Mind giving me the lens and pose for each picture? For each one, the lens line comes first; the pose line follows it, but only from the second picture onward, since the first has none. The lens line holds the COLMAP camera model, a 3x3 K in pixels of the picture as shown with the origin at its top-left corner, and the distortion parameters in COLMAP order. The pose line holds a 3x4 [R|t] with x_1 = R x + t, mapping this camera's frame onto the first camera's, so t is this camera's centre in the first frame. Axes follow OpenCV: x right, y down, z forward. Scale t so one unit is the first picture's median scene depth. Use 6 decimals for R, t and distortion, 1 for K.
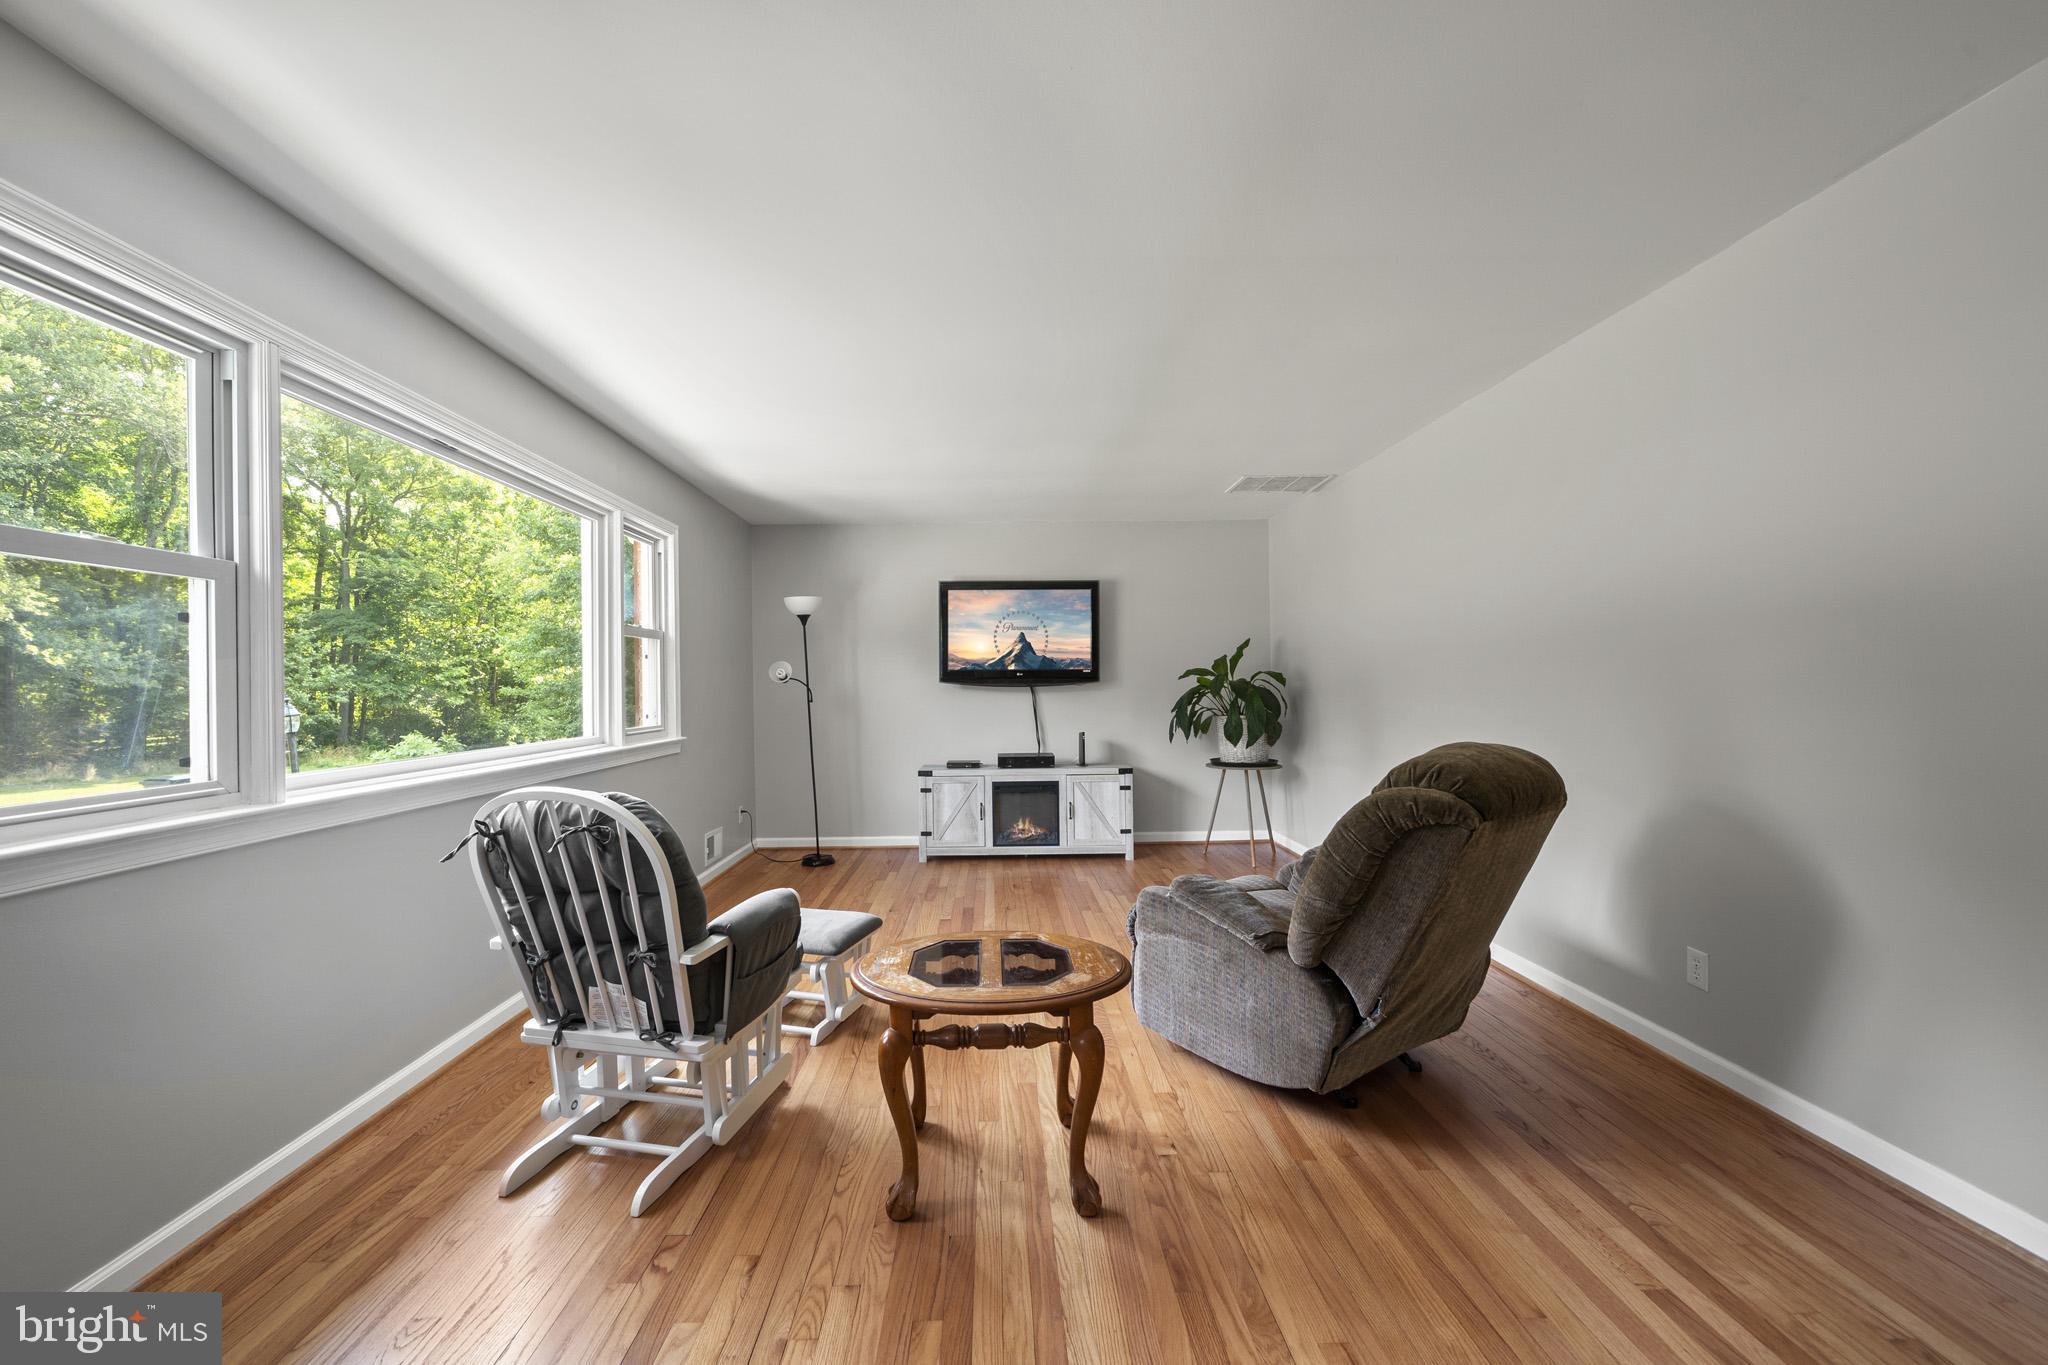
lens RADIAL K [[787.9, 0, 1011.1], [0, 787.9, 685.2], [0, 0, 1]] dist [0.002048, -0.000833]
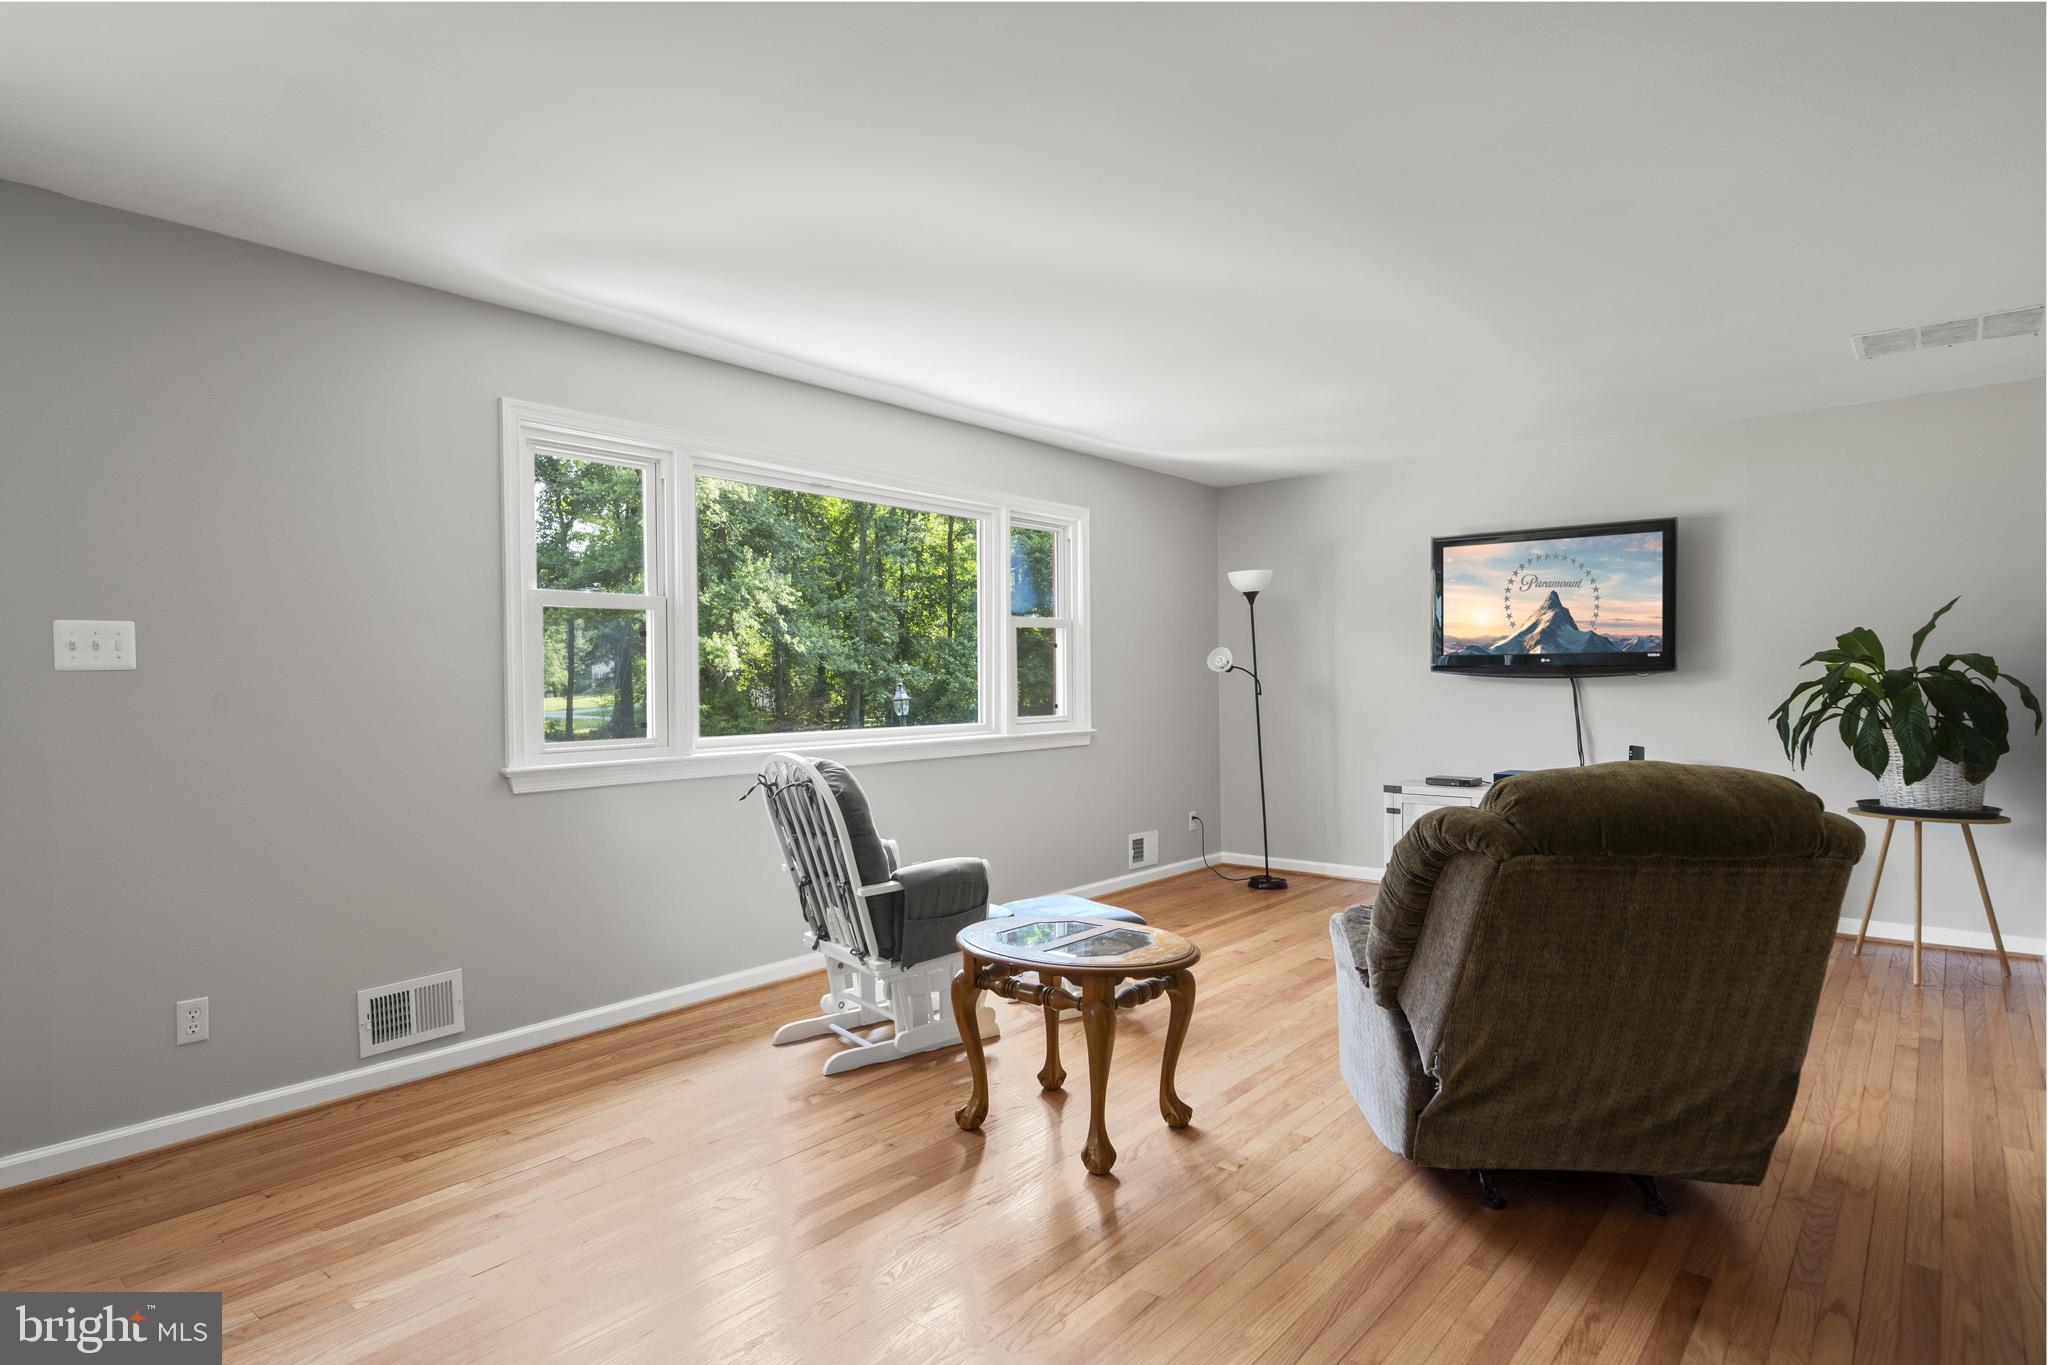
lens RADIAL K [[1115.1, 0, 1014.7], [0, 1115.1, 700.7], [0, 0, 1]] dist [0.012399, 0.000599]
pose [[0.758630, 0.019006, -0.651245, 0.817257], [-0.000867, 0.999603, 0.028162, -0.012871], [0.651522, -0.020800, 0.758345, -0.176994]]
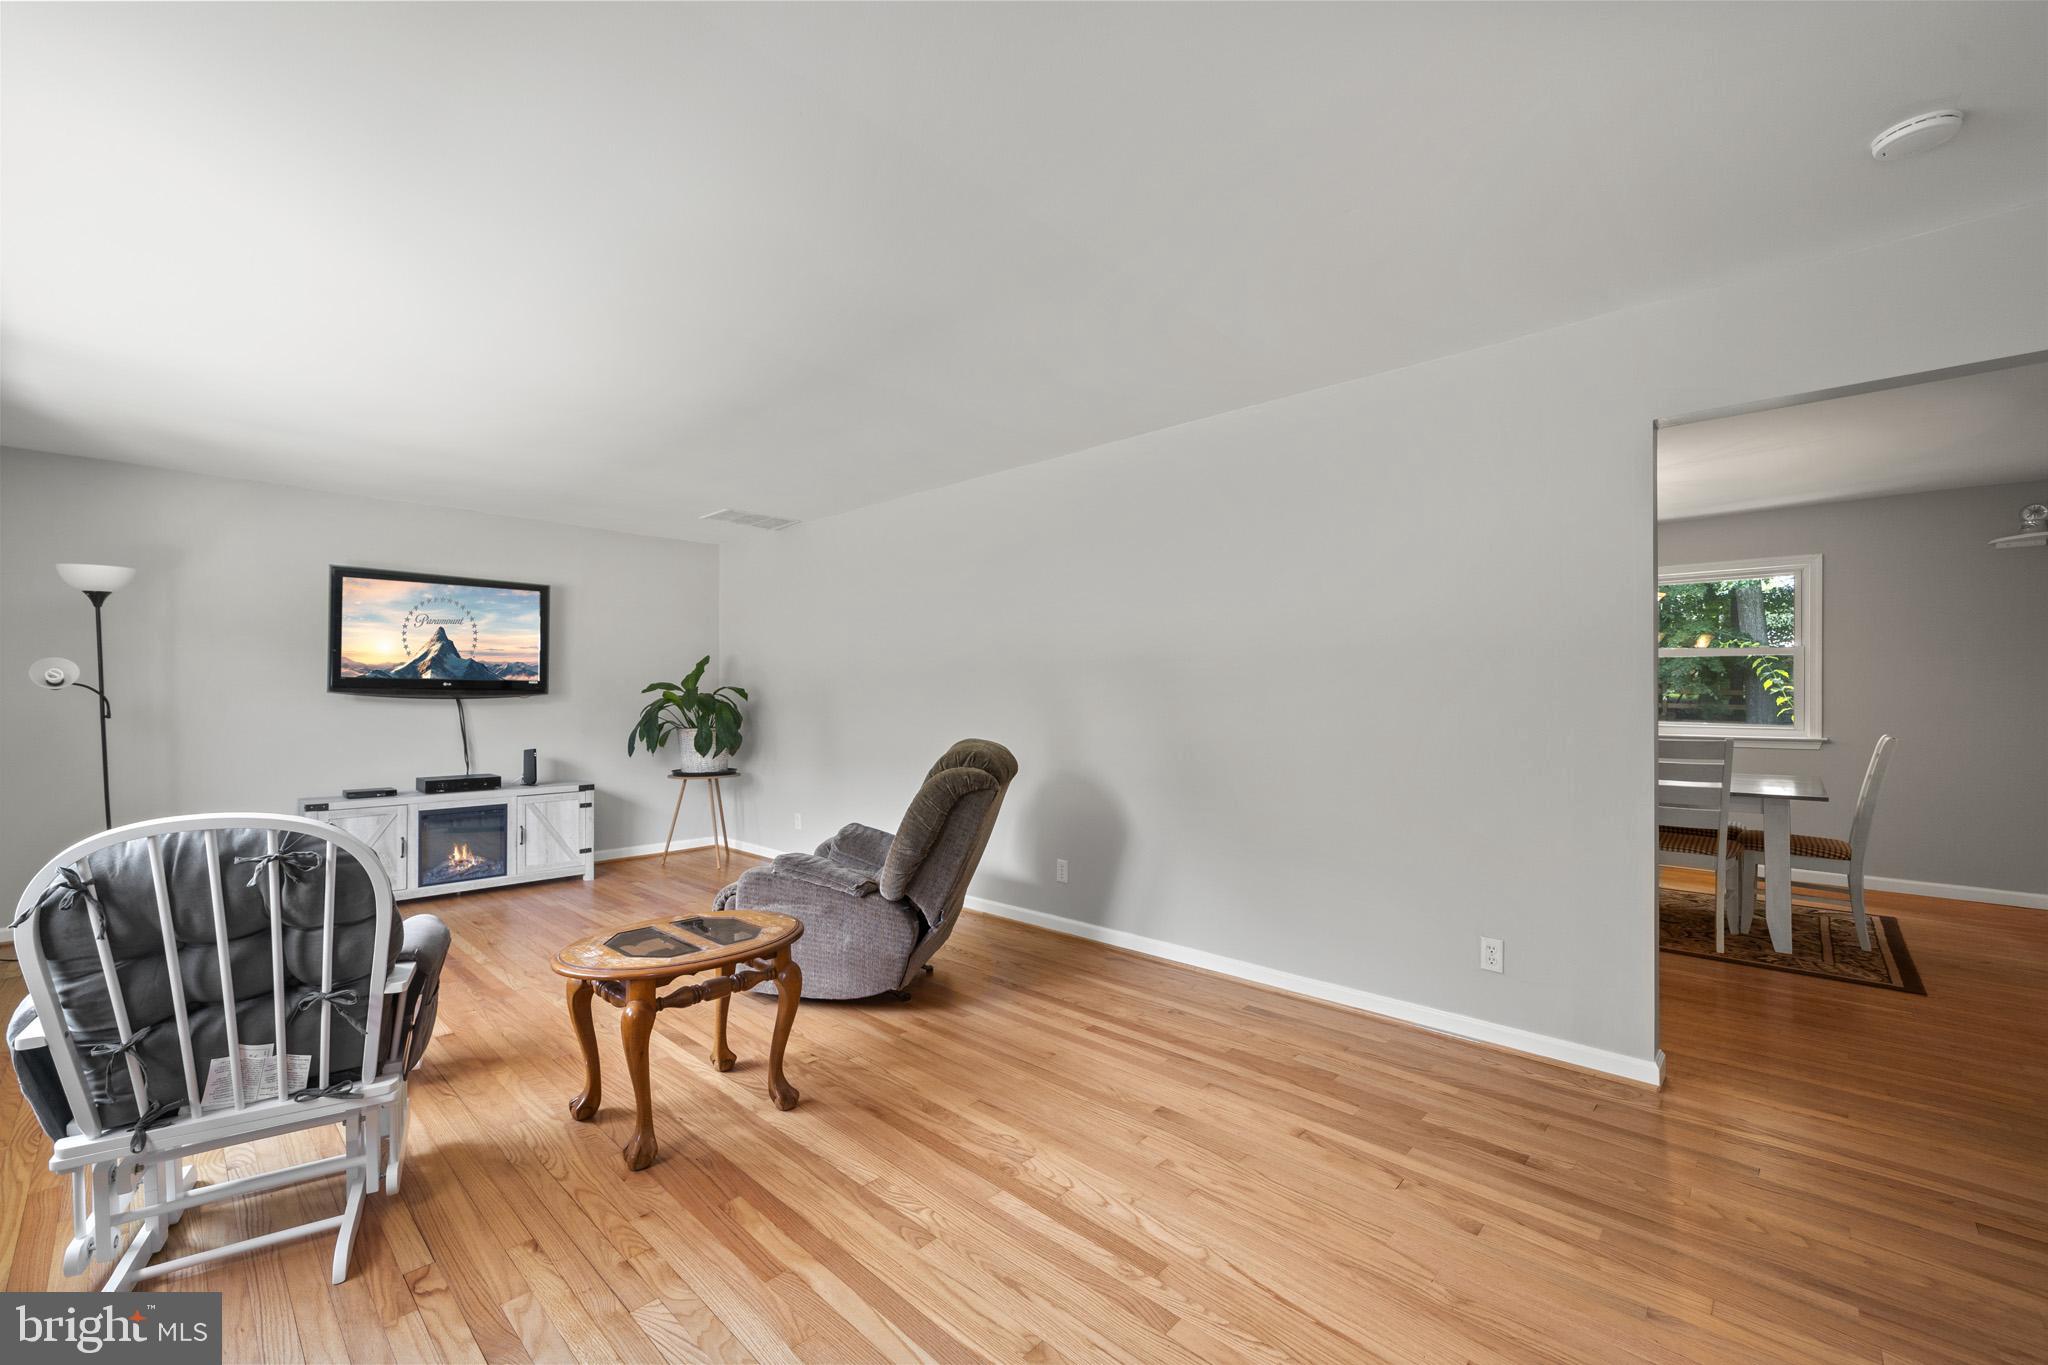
lens RADIAL K [[825.8, 0, 1009.6], [0, 825.8, 691.4], [0, 0, 1]] dist [0.004498, -0.000495]
pose [[0.705384, 0.016764, 0.708628, -0.510831], [-0.009559, 0.999854, -0.014137, 0.004227], [-0.708761, 0.003198, 0.705441, -0.175110]]
